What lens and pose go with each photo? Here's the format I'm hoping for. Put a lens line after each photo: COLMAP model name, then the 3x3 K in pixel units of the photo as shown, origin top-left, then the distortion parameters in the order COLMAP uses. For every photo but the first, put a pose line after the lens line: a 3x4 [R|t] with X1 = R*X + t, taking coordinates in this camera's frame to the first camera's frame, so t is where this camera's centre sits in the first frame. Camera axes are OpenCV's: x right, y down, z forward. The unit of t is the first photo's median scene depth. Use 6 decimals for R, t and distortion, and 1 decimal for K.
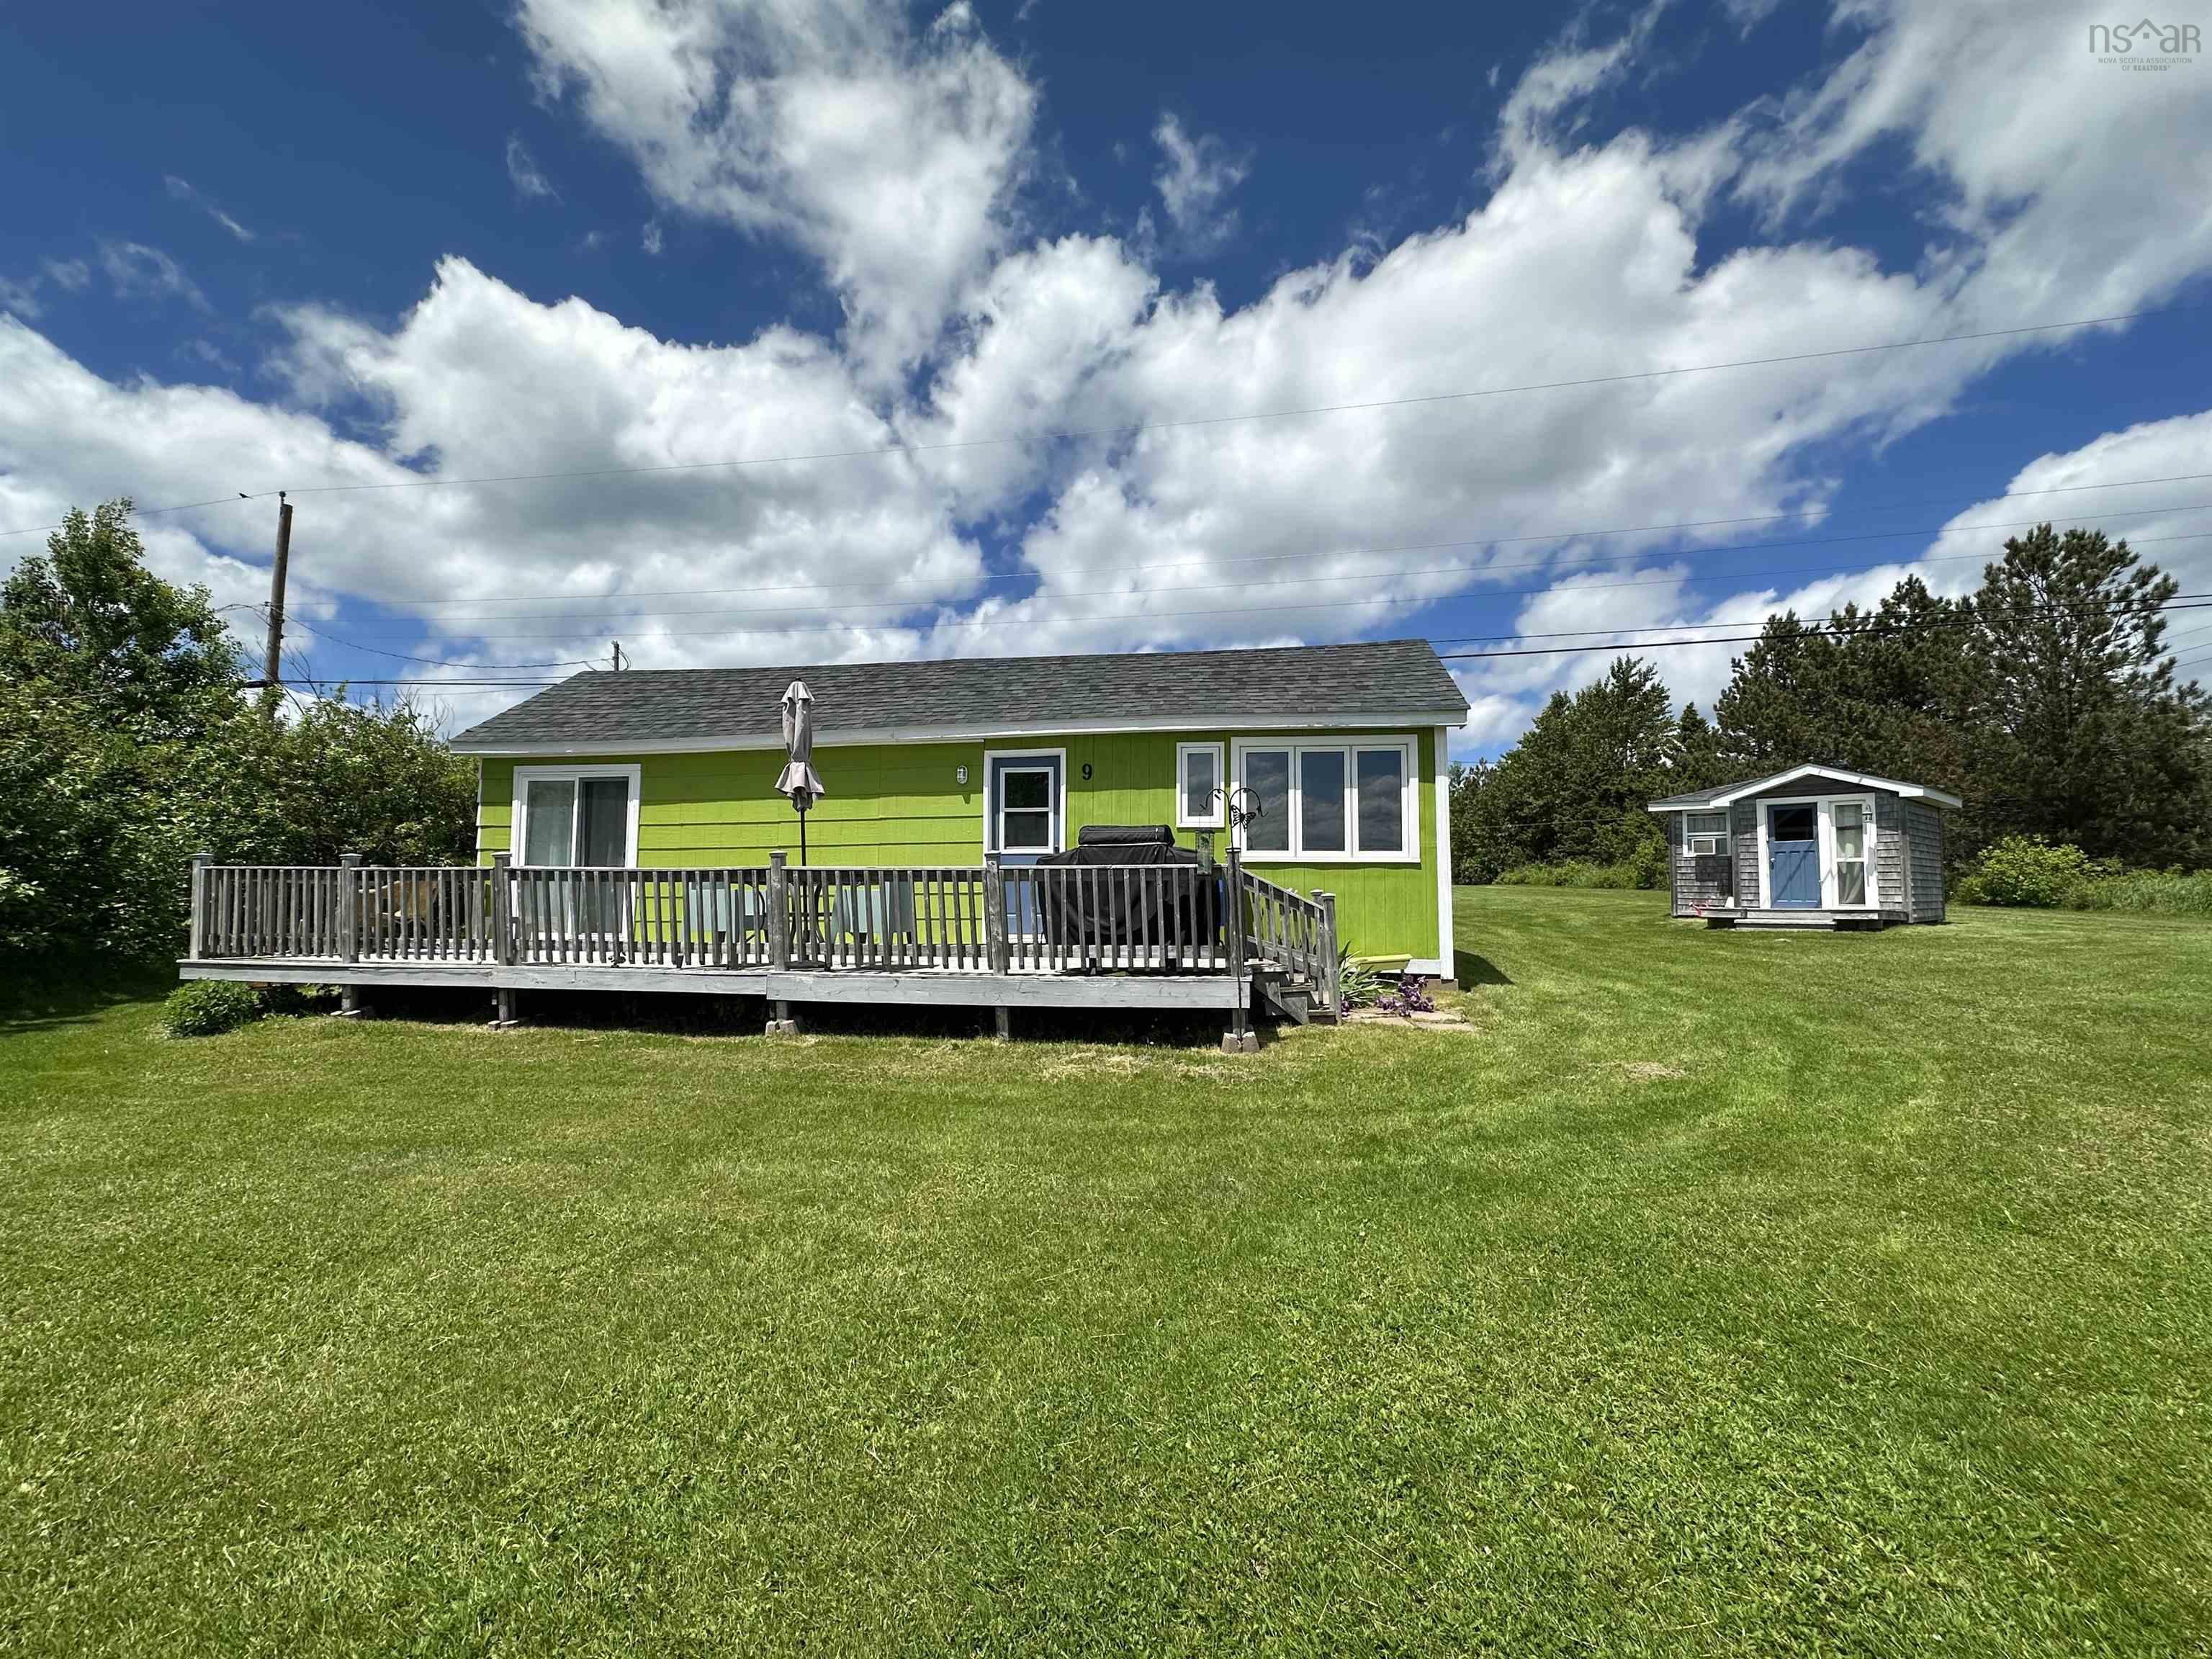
lens RADIAL K [[885.6, 0, 1106.0], [0, 885.6, 829.5], [0, 0, 1]] dist [0.020450, -0.016468]
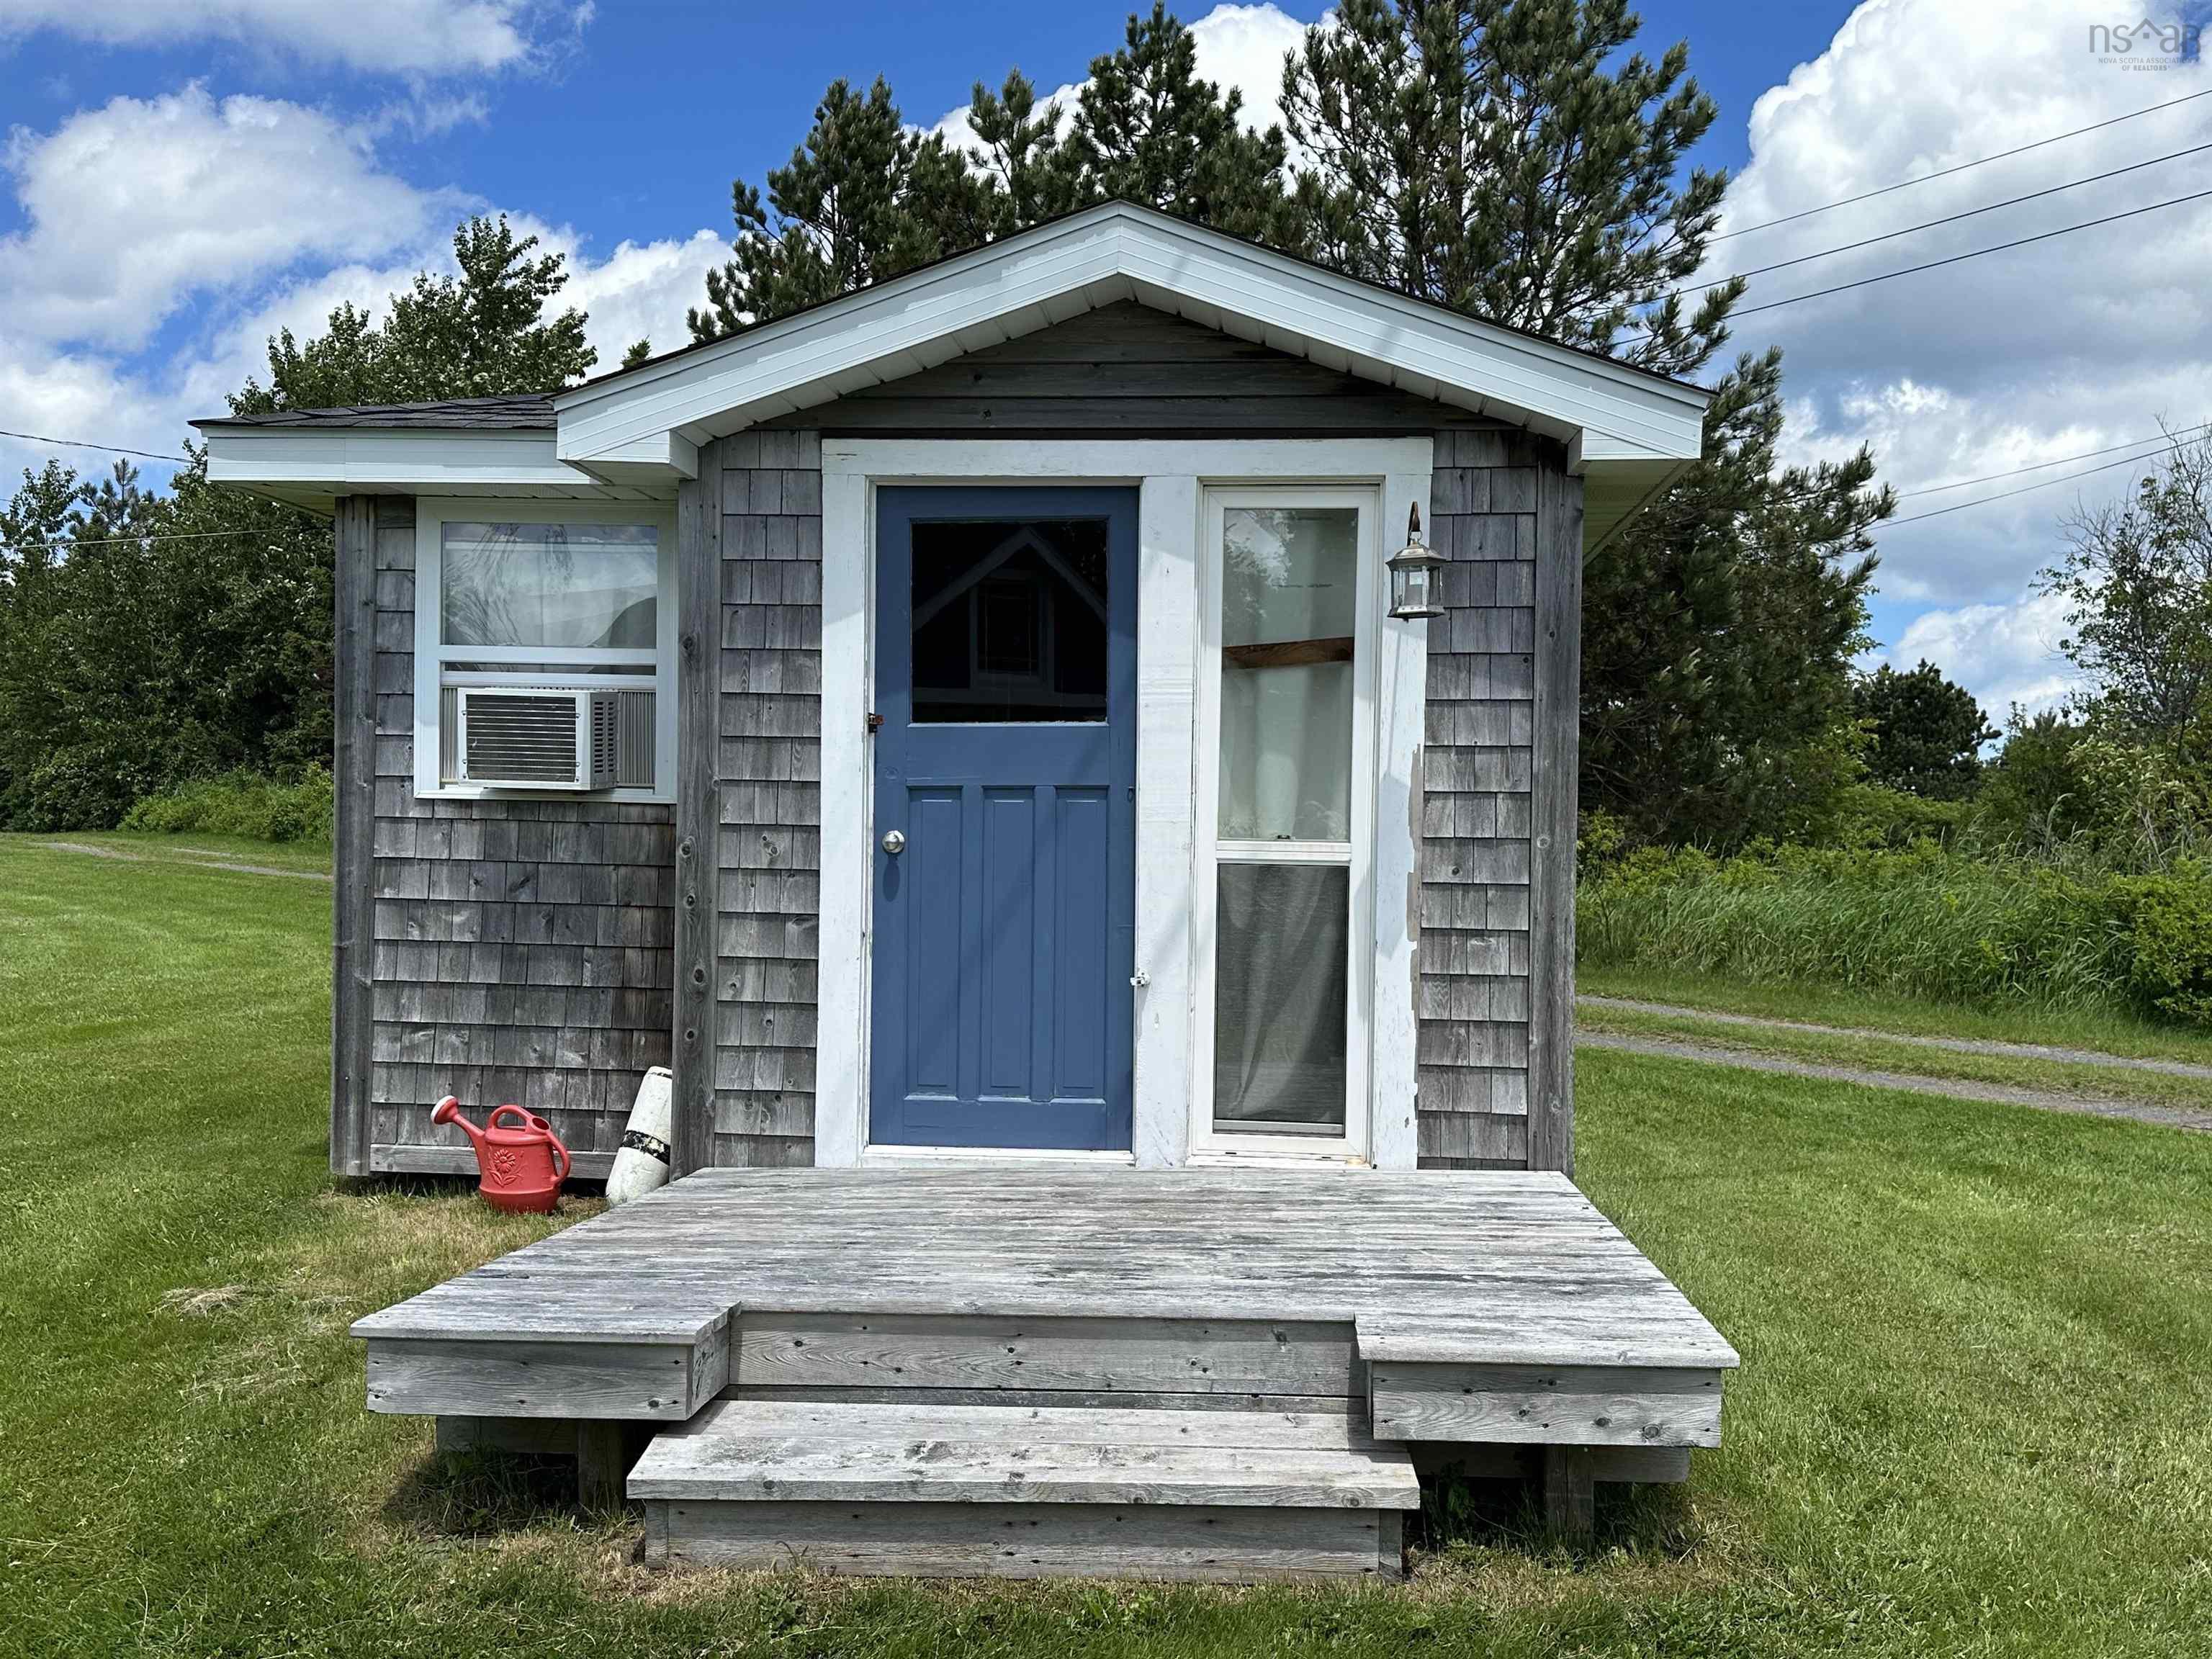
lens RADIAL K [[1995.7, 0, 1106.0], [0, 1995.7, 829.5], [0, 0, 1]] dist [0.001132, 0.000722]
pose [[0.694033, 0.002948, 0.719937, 0.513646], [-0.055170, 0.997269, 0.049101, 0.013067], [-0.717826, -0.073797, 0.692300, 0.719398]]
